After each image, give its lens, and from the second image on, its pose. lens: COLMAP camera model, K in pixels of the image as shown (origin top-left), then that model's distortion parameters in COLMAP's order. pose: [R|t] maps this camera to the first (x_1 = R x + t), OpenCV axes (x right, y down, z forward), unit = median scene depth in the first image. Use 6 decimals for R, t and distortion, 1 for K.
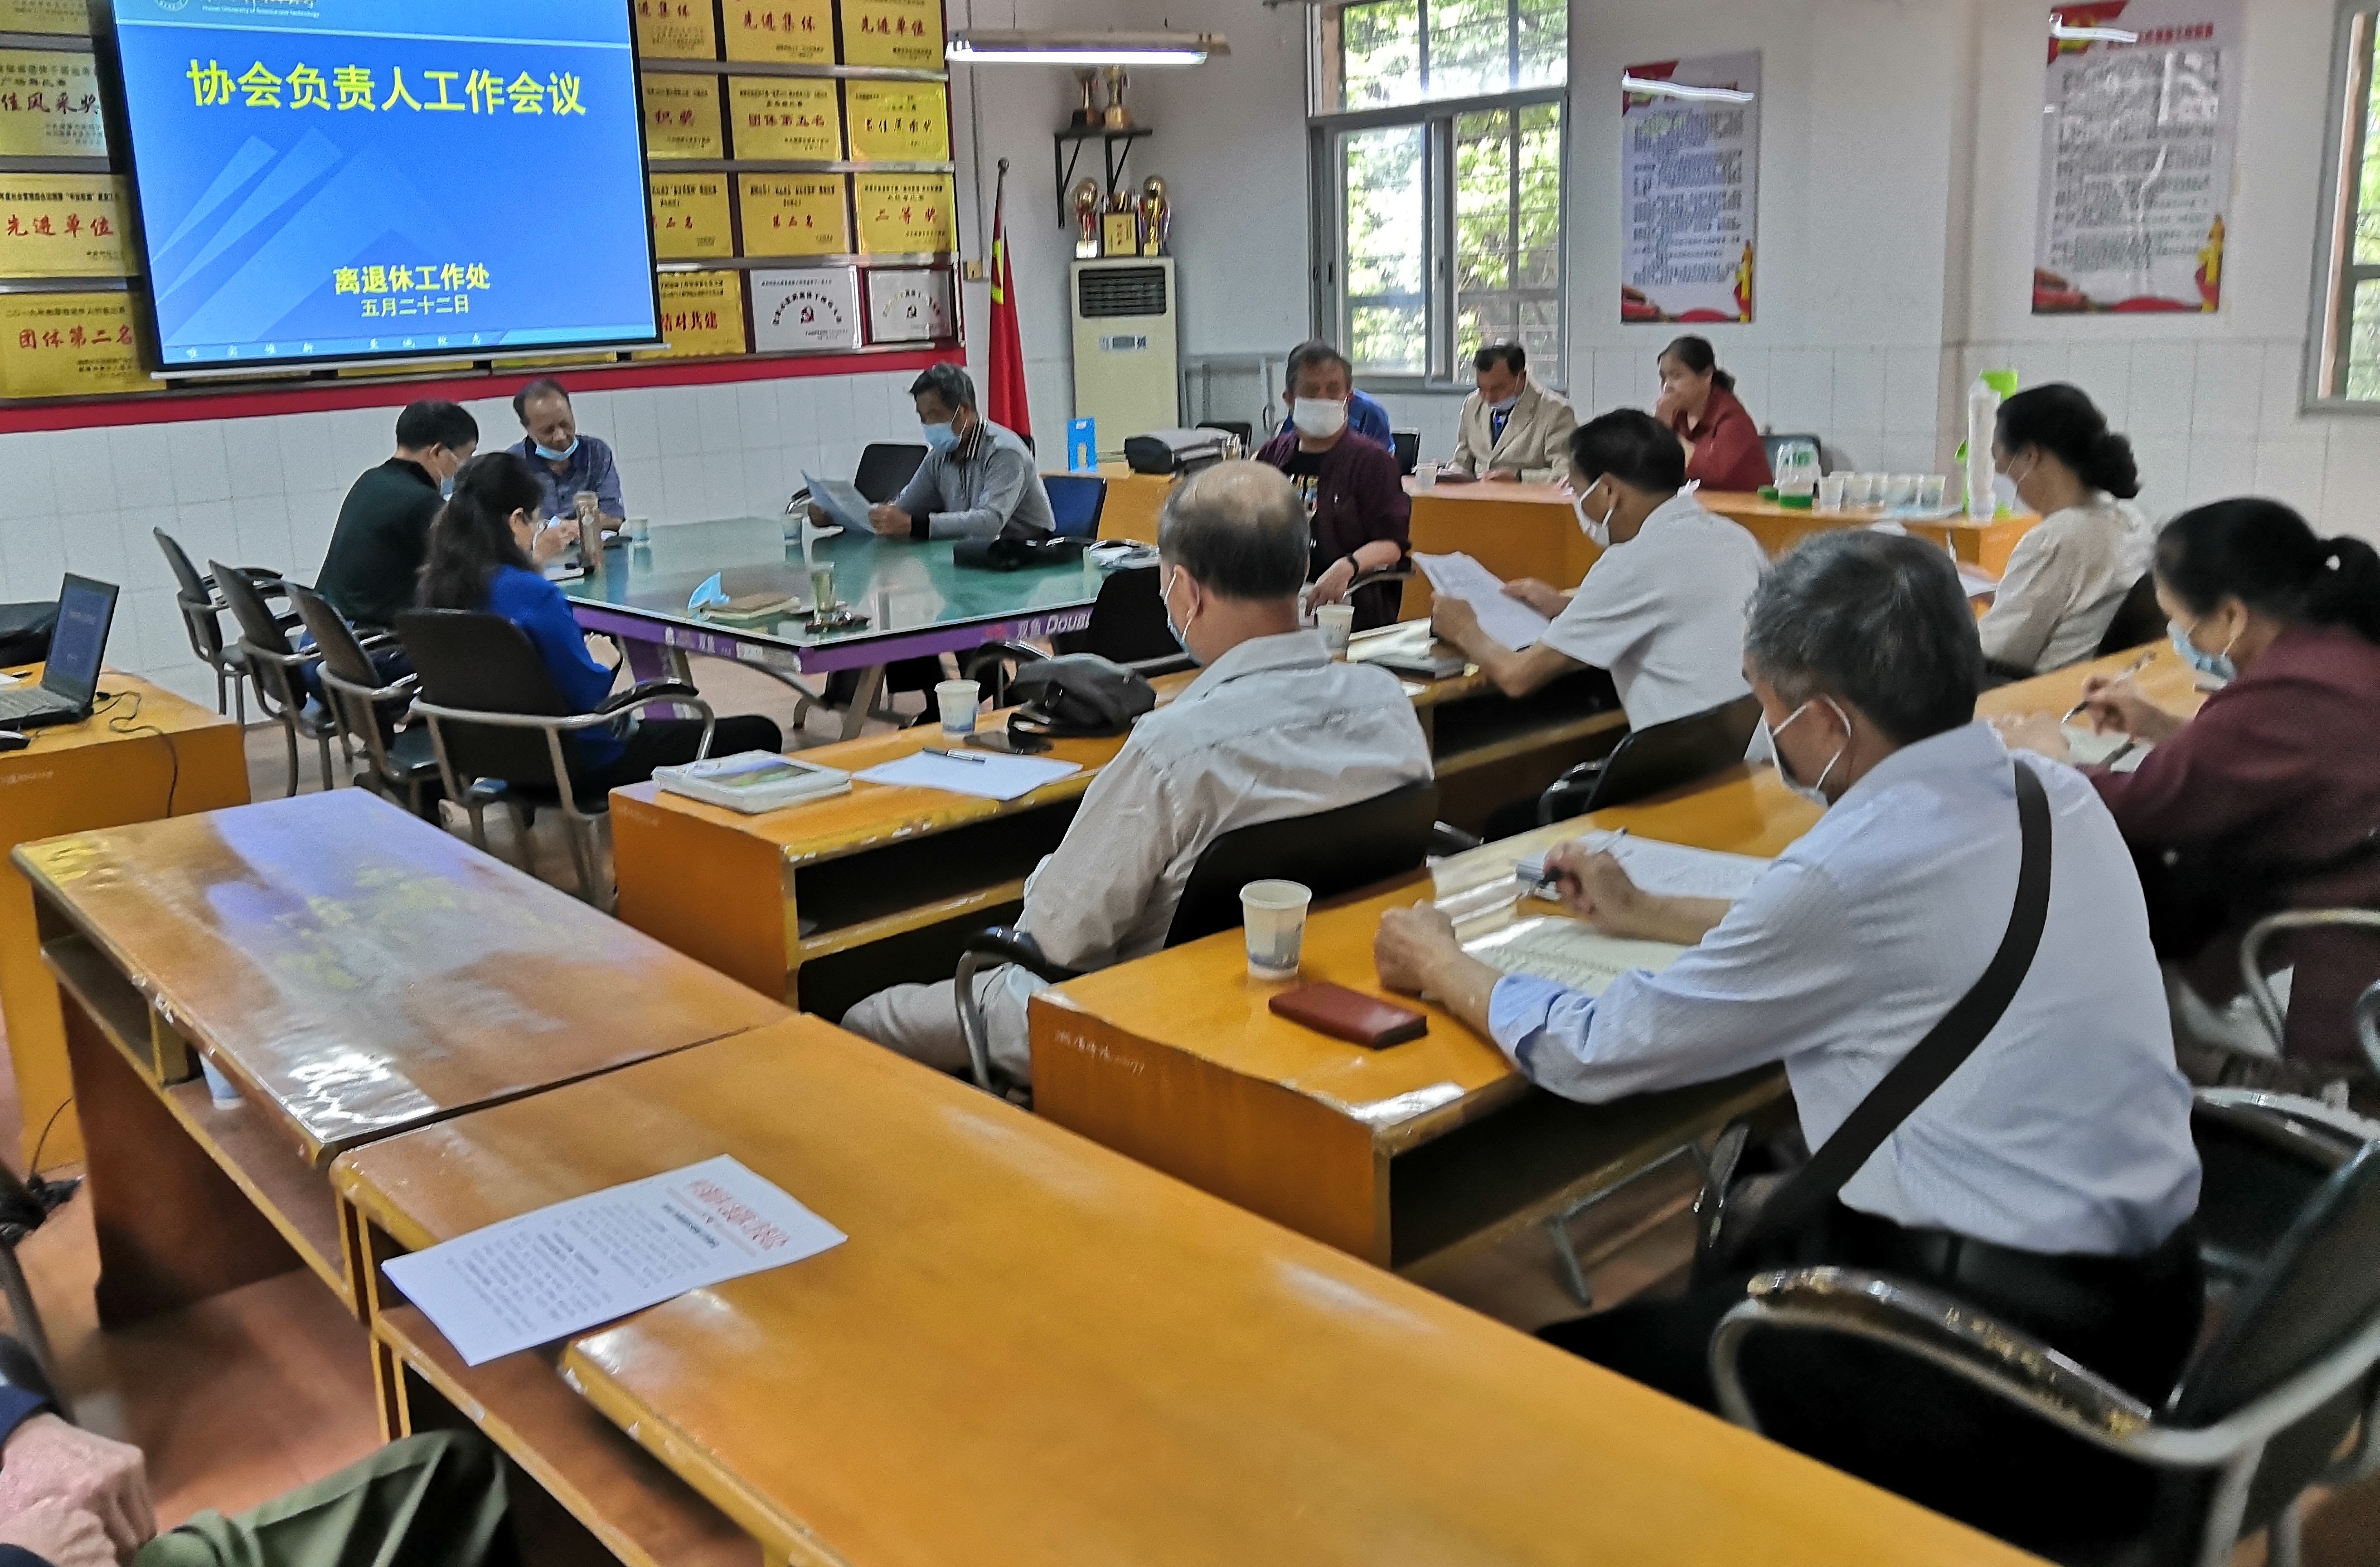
lens RADIAL K [[2042.7, 0, 1184.2], [0, 2042.7, 778.3], [0, 0, 1]] dist [-0.075967, 0.055254]
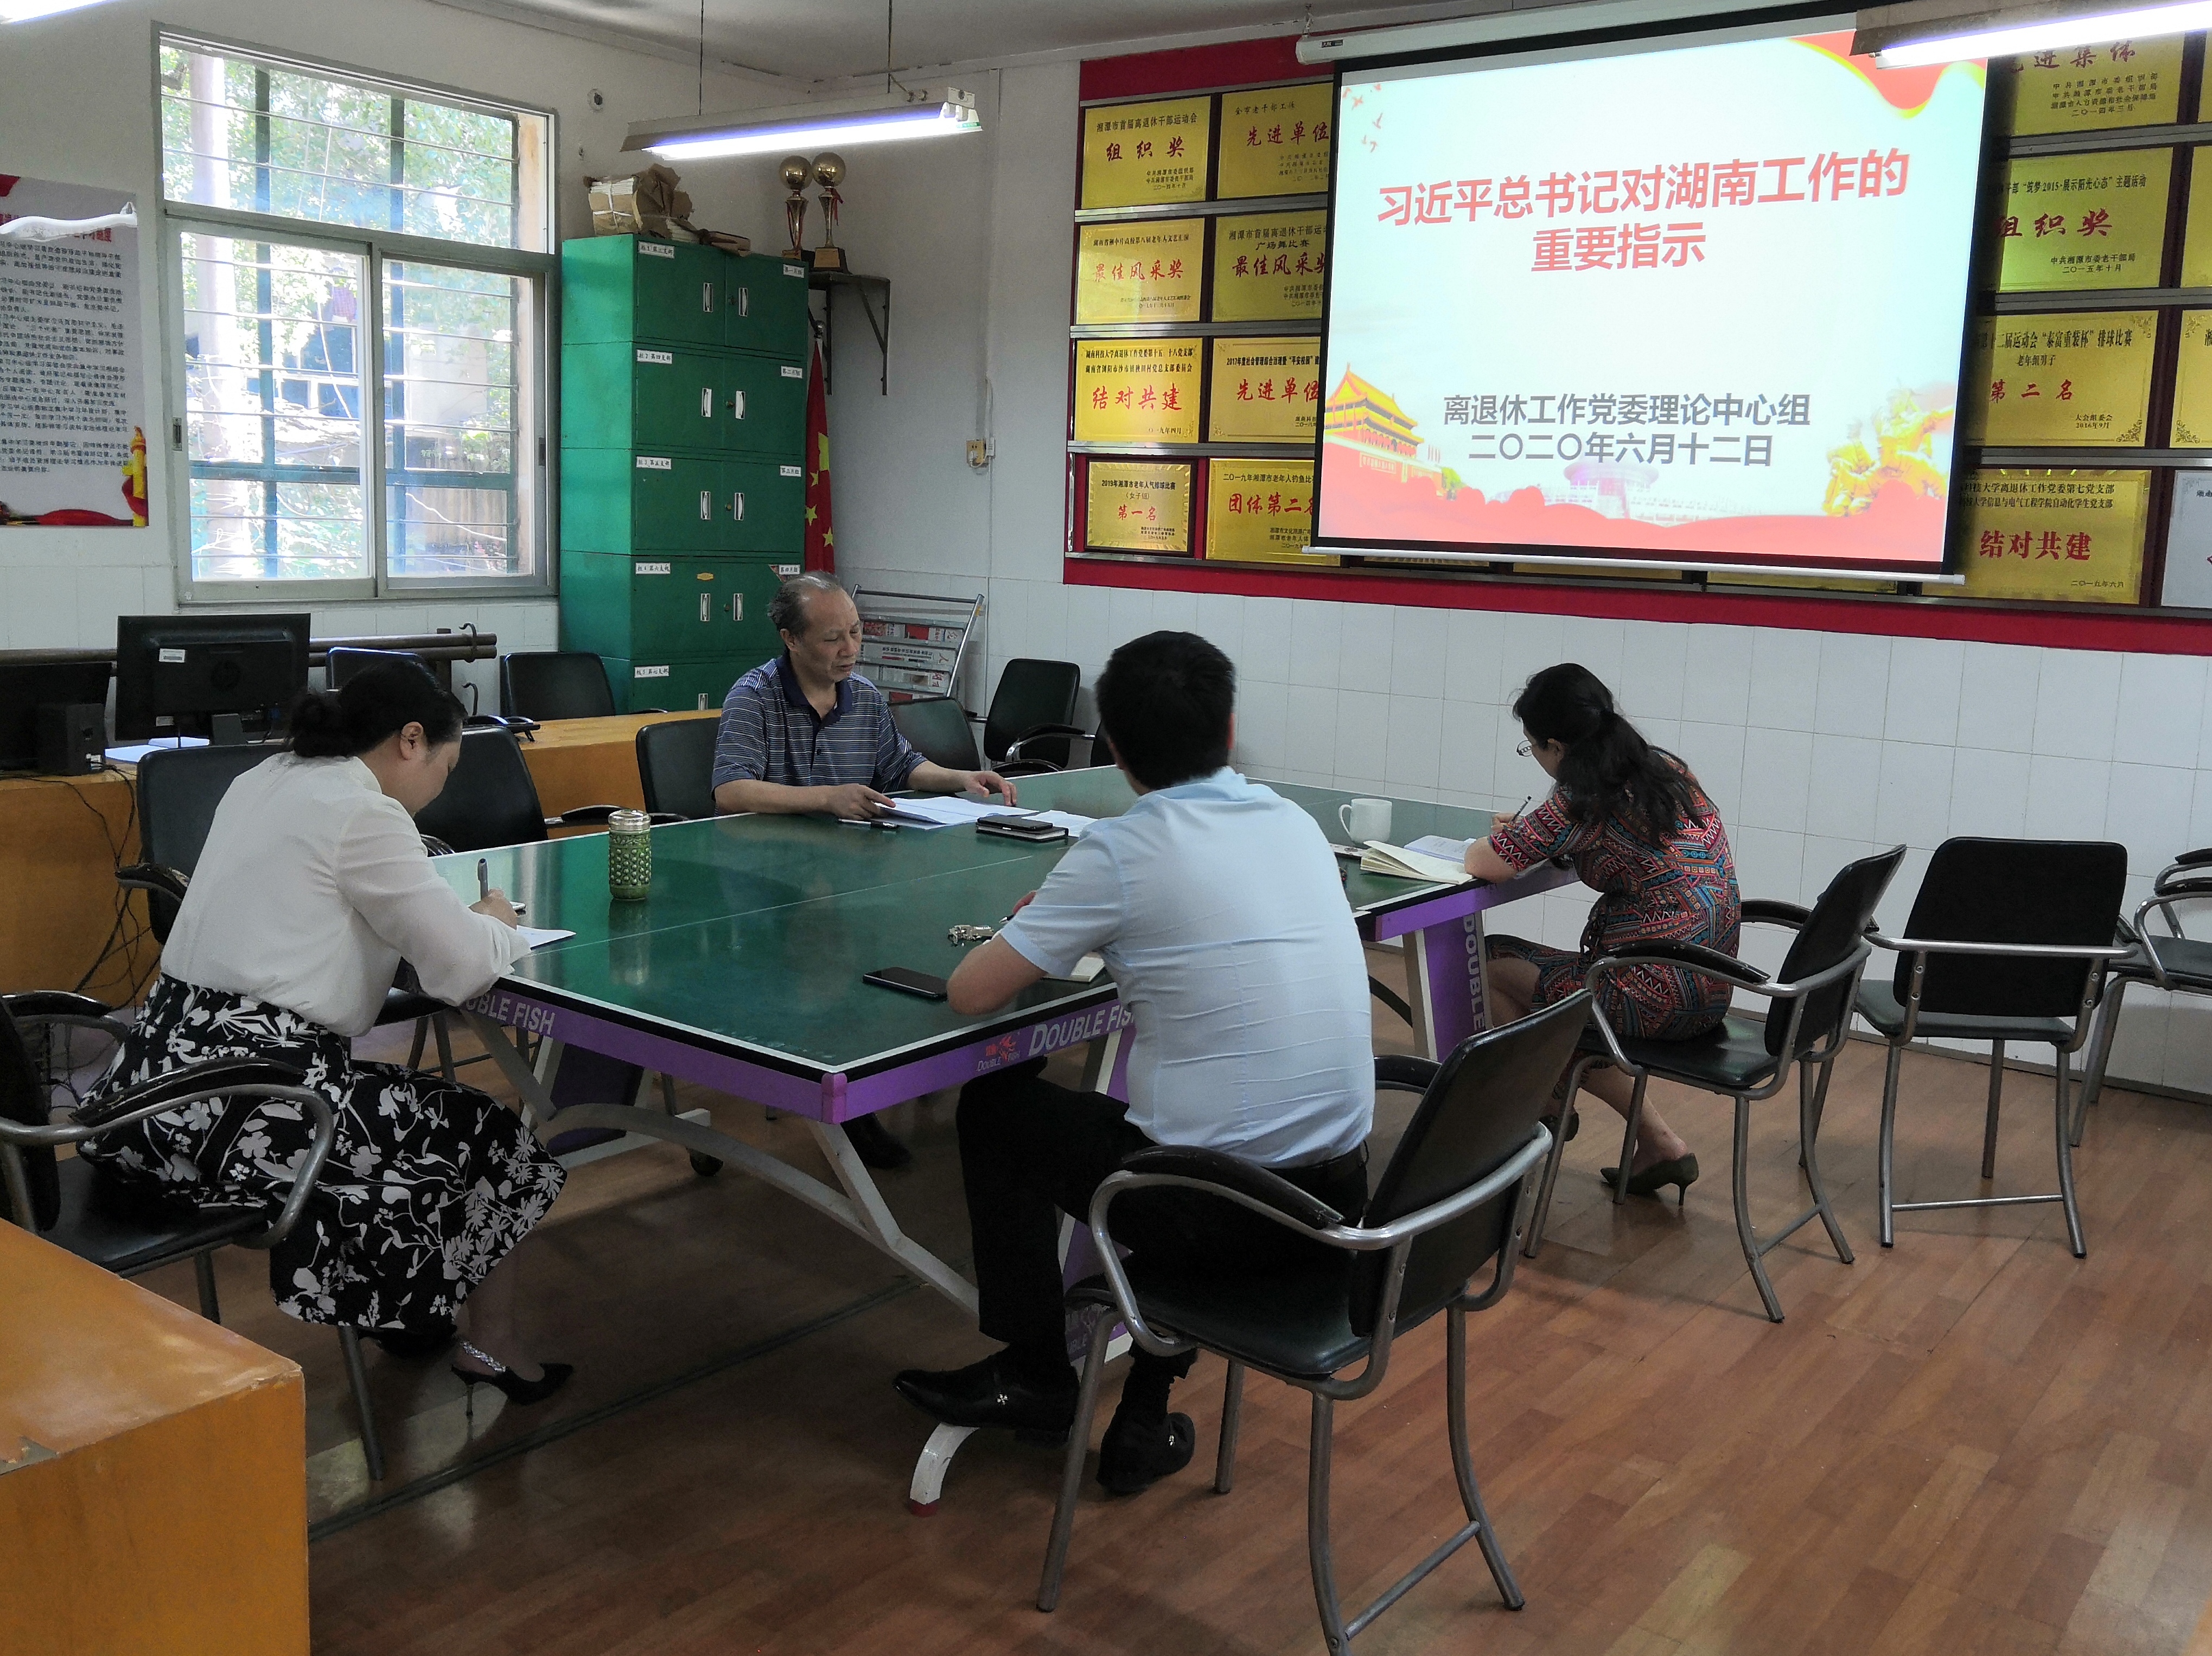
lens RADIAL K [[1967.2, 0, 1114.6], [0, 1967.2, 800.2], [0, 0, 1]] dist [-0.004996, -0.011374]
pose [[0.183464, 0.189626, -0.964564, 0.304332], [-0.262960, 0.954927, 0.137715, -0.154203], [0.947203, 0.228376, 0.225059, 0.592756]]
